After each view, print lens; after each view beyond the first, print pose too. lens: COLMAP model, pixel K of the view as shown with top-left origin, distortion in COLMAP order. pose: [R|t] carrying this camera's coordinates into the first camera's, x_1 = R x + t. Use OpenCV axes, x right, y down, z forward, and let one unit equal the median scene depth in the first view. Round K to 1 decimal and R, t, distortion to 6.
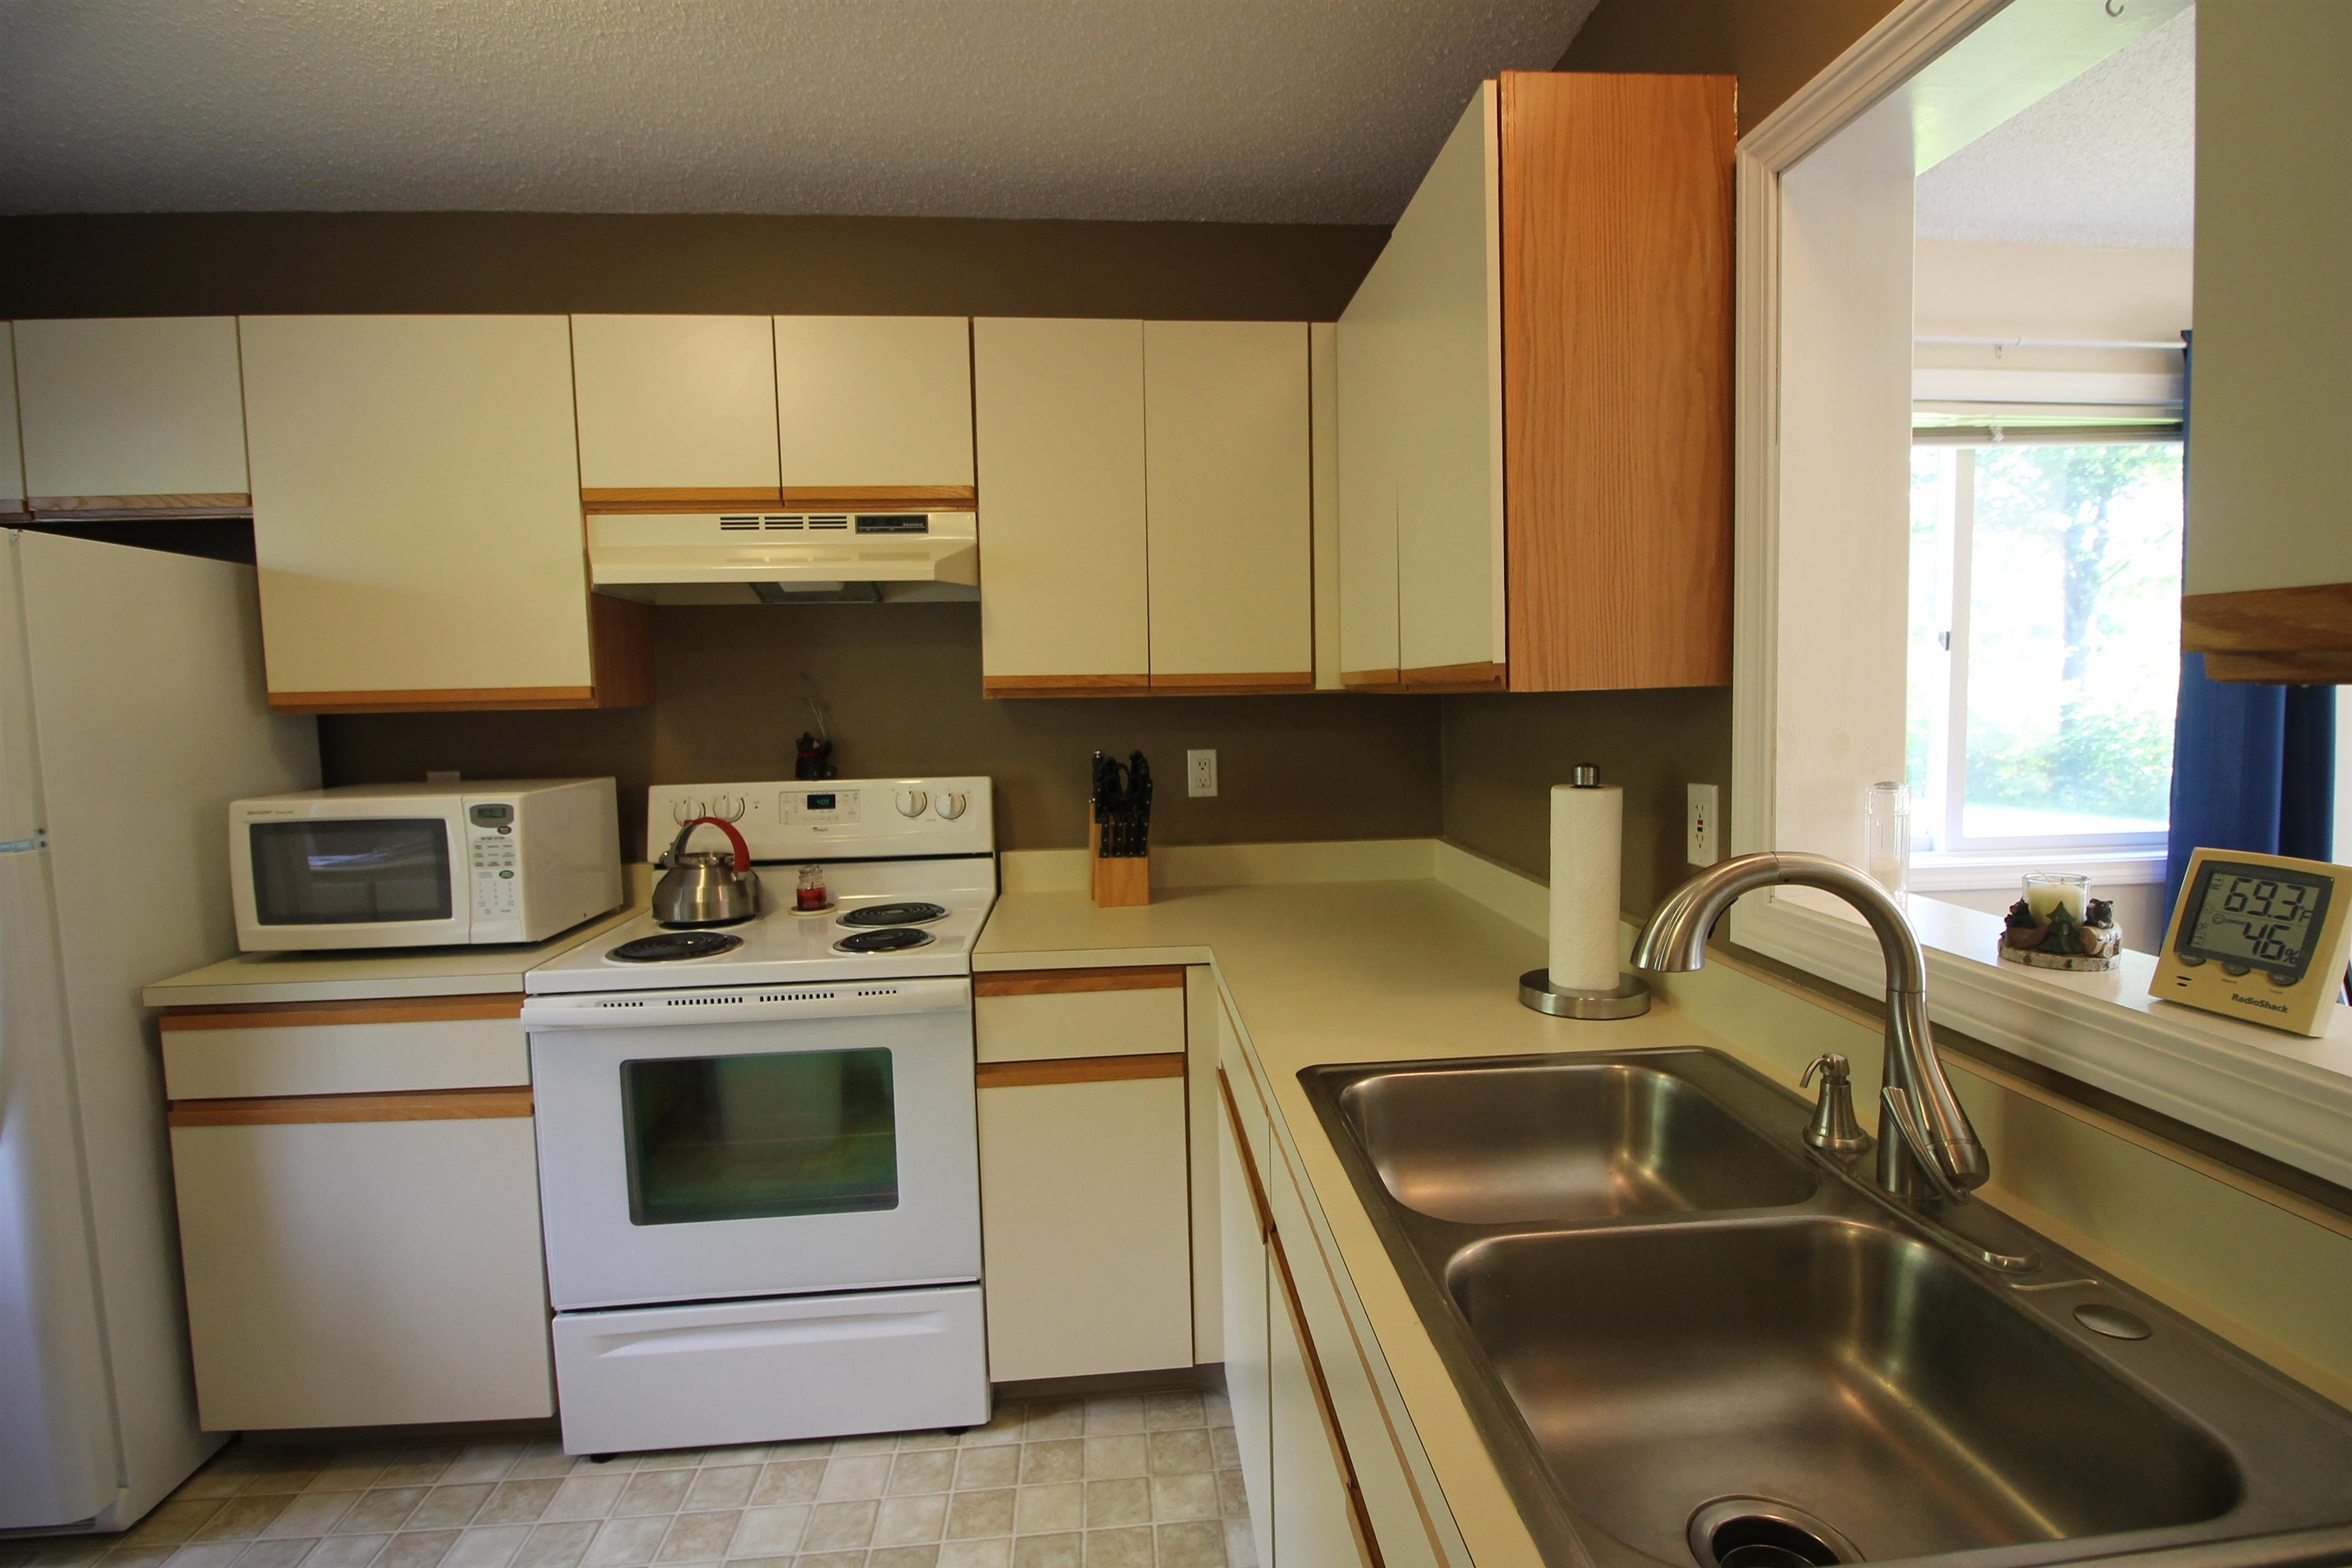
lens RADIAL K [[1100.8, 0, 1199.7], [0, 1100.8, 782.1], [0, 0, 1]] dist [-0.003338, -0.010965]
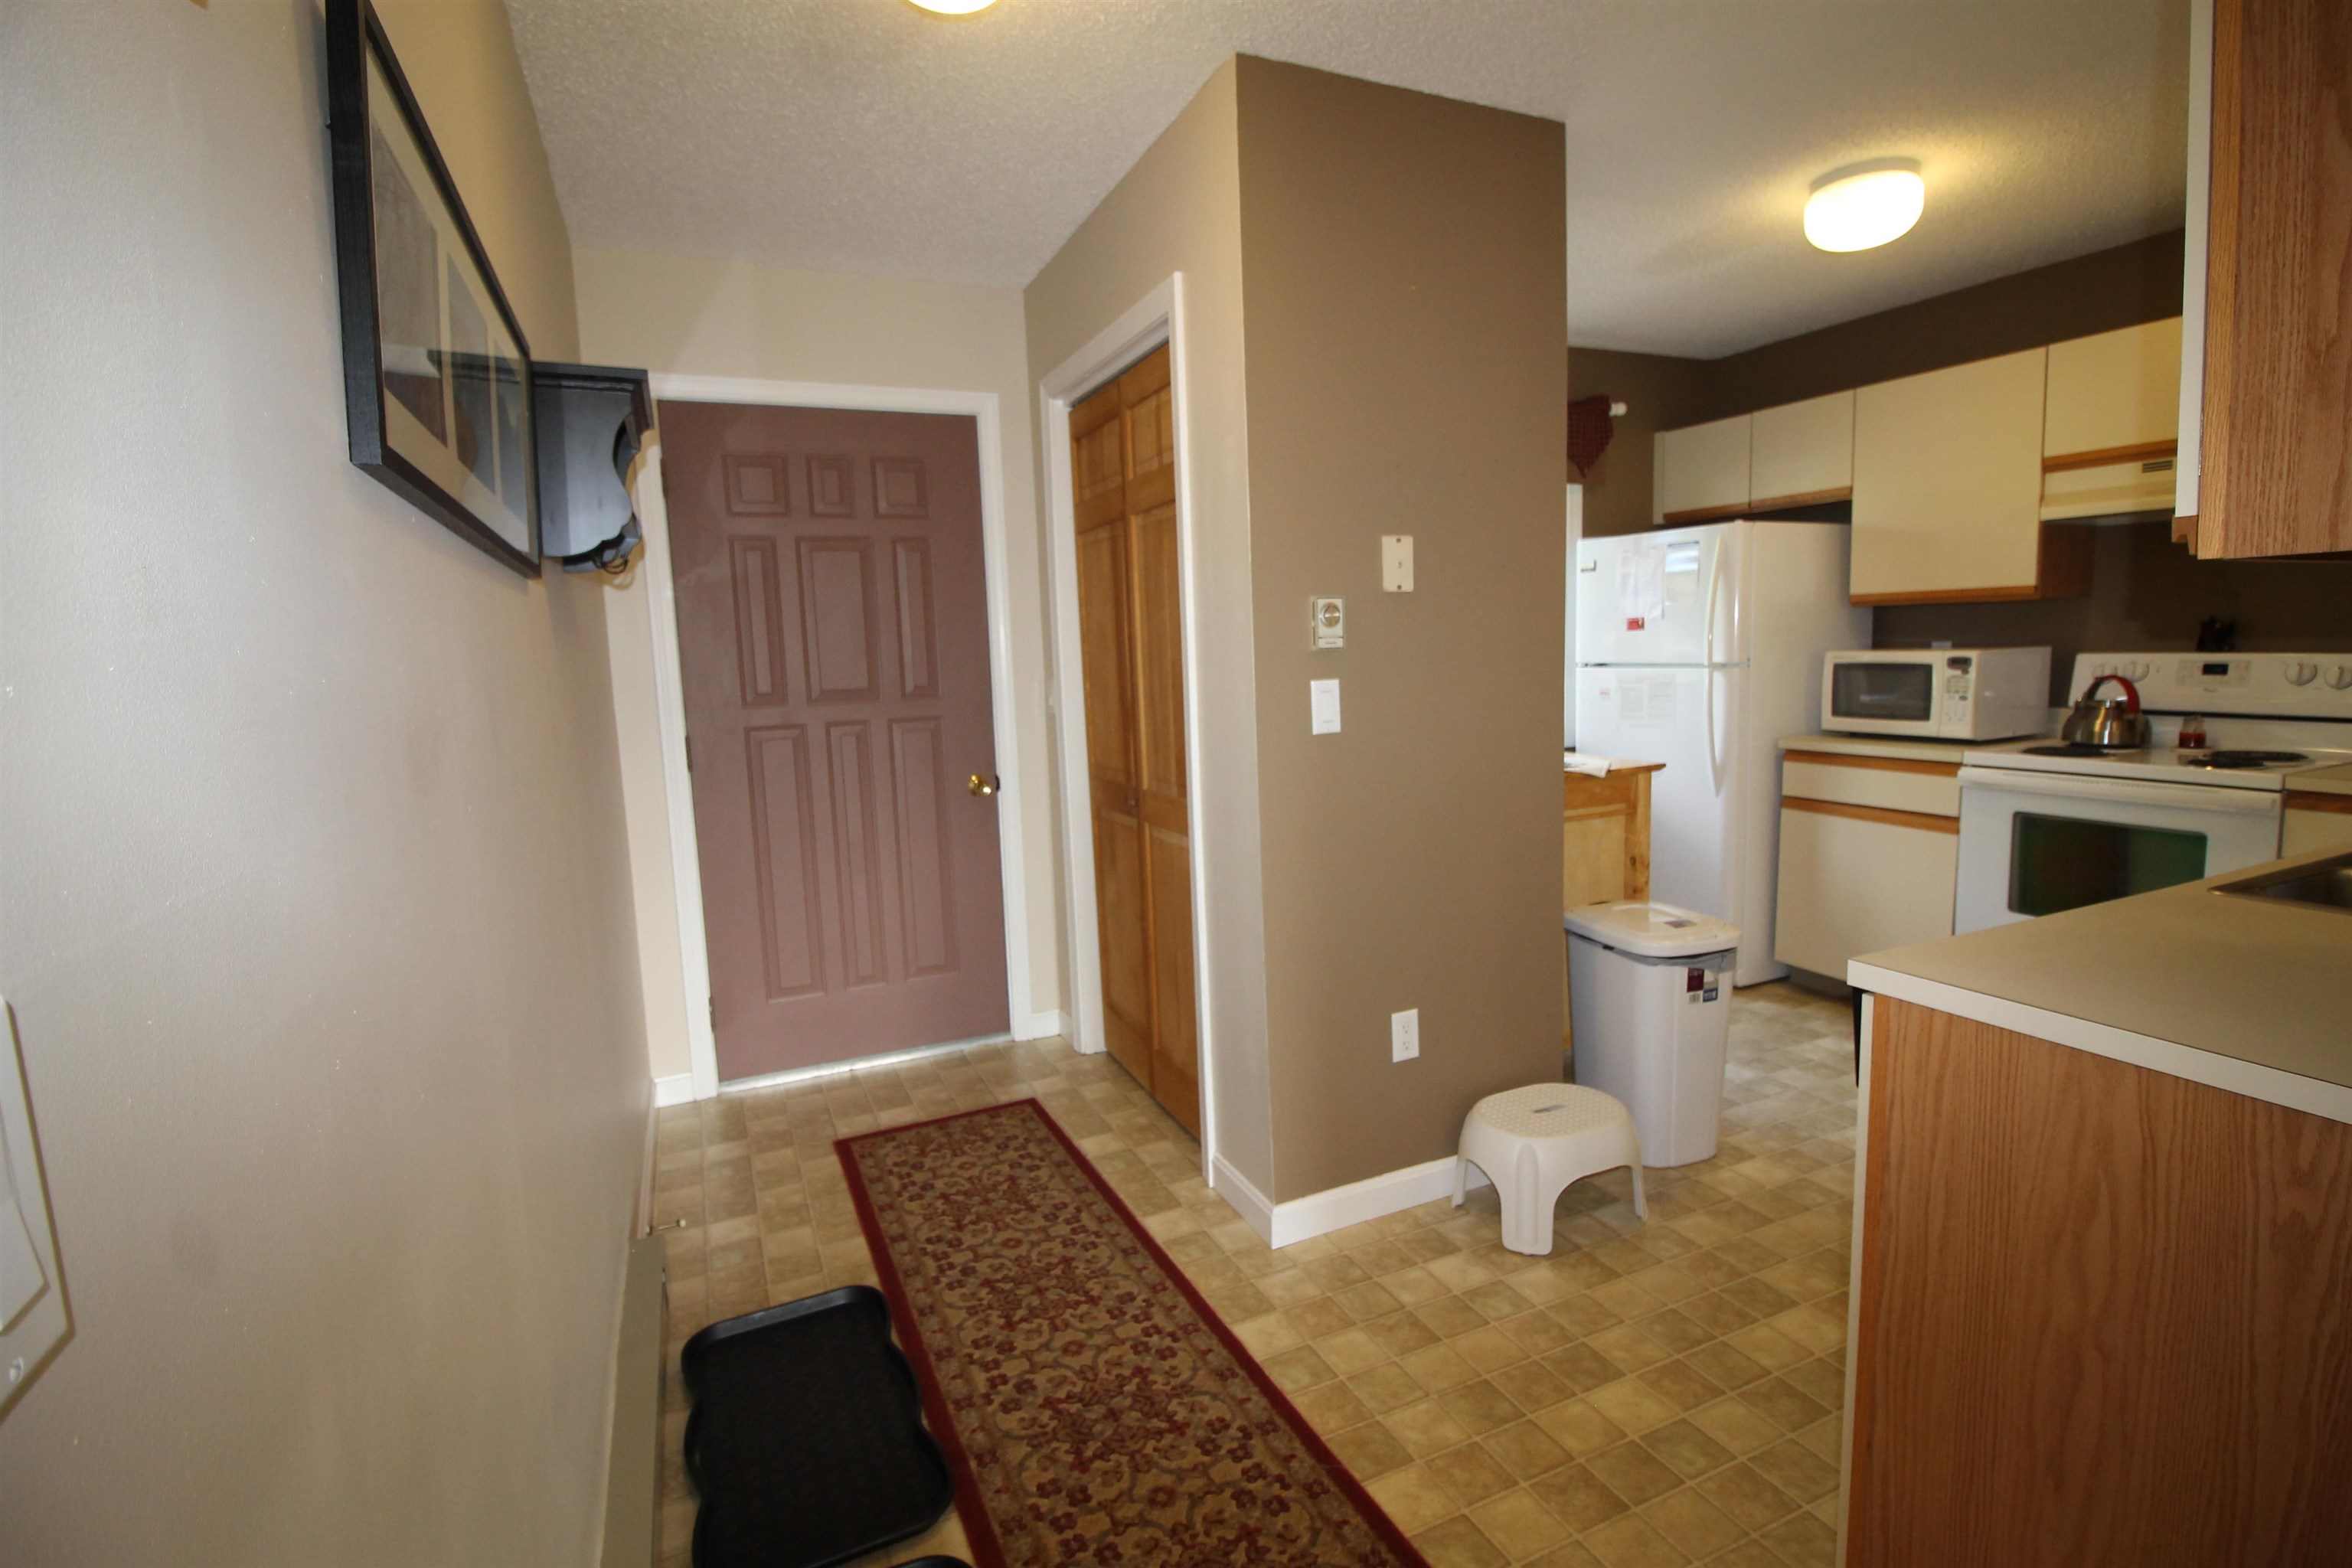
lens RADIAL K [[1100.8, 0, 1191.4], [0, 1100.8, 767.6], [0, 0, 1]] dist [-0.003338, -0.010965]
pose [[0.325294, 0.119100, -0.938083, 0.559894], [-0.047180, 0.992845, 0.109693, 0.057315], [0.944435, 0.008577, 0.328586, -0.658501]]
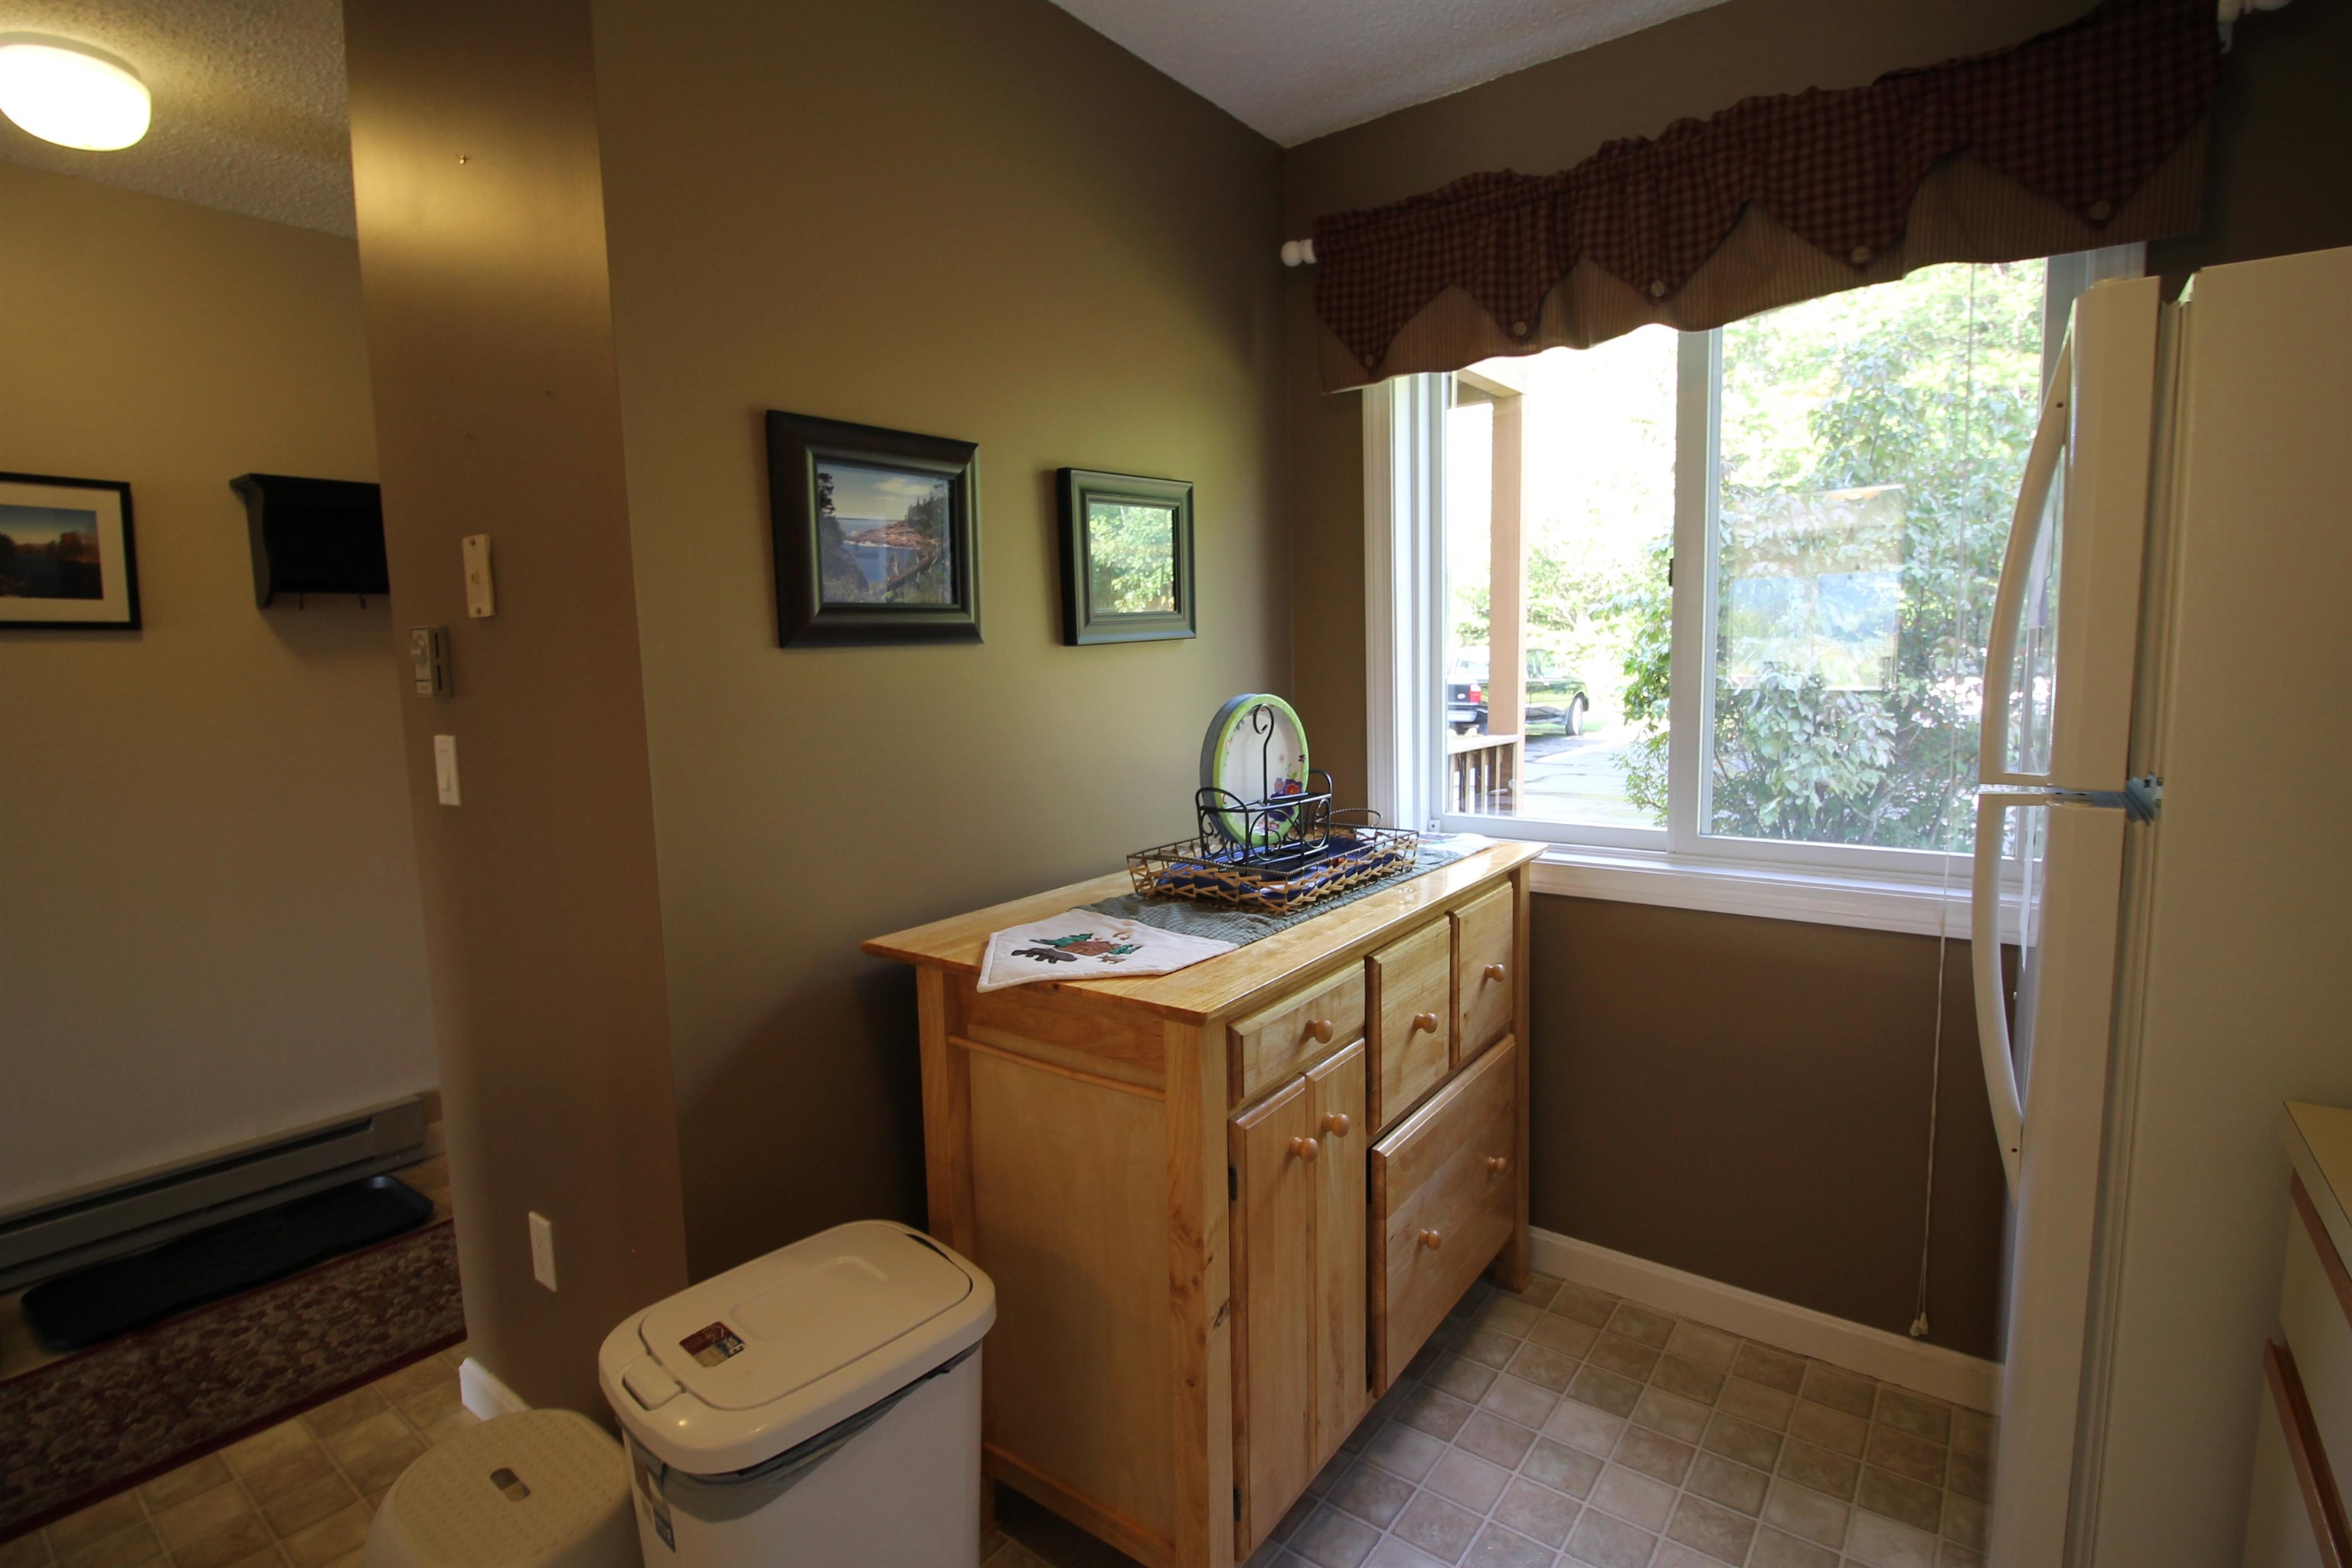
lens RADIAL K [[1100.8, 0, 1180.6], [0, 1100.8, 773.5], [0, 0, 1]] dist [-0.003338, -0.010965]
pose [[-0.673909, 0.119334, -0.729113, -0.206440], [-0.021008, 0.983375, 0.180367, -0.047972], [0.738516, 0.136868, -0.660198, 0.794726]]
